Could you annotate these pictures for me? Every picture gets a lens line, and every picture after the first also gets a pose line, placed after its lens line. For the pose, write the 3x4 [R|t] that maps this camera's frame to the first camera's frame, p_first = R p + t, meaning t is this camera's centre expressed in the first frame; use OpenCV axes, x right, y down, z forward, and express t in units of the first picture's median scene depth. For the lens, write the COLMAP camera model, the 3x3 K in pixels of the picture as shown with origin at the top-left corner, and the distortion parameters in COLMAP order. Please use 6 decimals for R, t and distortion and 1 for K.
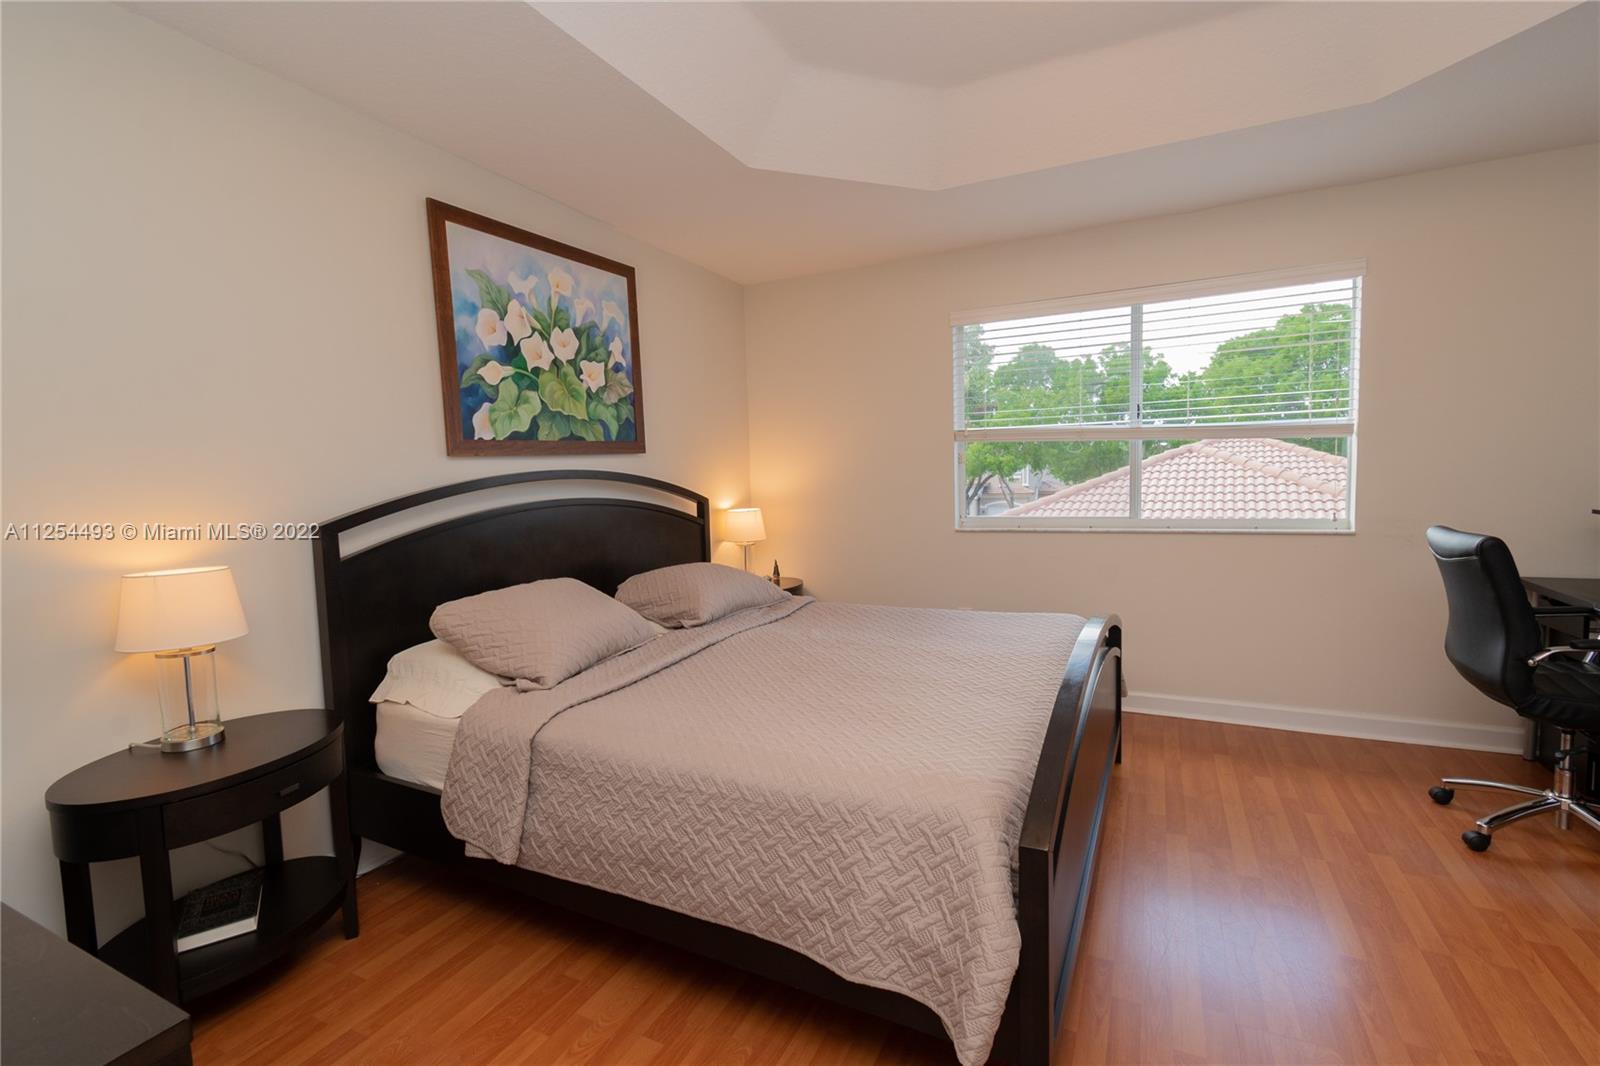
lens RADIAL K [[710.6, 0, 799.7], [0, 710.6, 535.0], [0, 0, 1]] dist [0.009466, -0.004591]
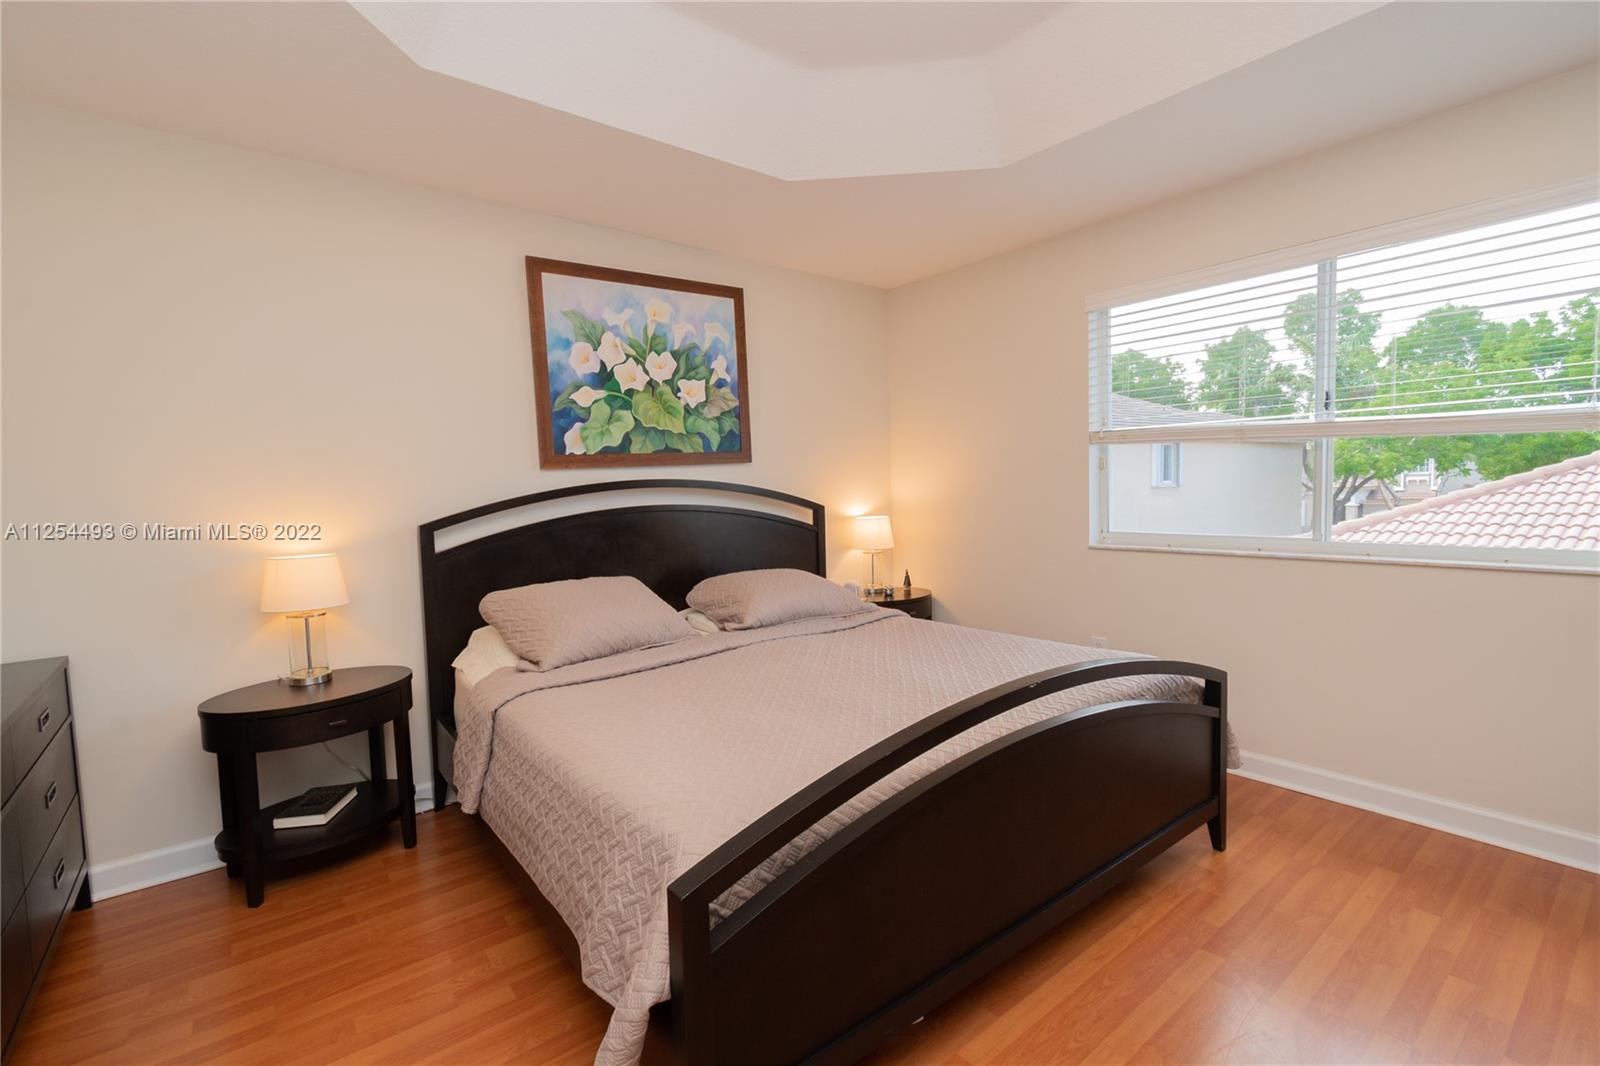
lens RADIAL K [[710.6, 0, 794.2], [0, 710.6, 535.7], [0, 0, 1]] dist [0.009466, -0.004591]
pose [[0.906412, 0.032825, -0.421117, 0.353008], [-0.033238, 0.999427, 0.006362, -0.018336], [0.421085, 0.008231, 0.906984, 0.085862]]
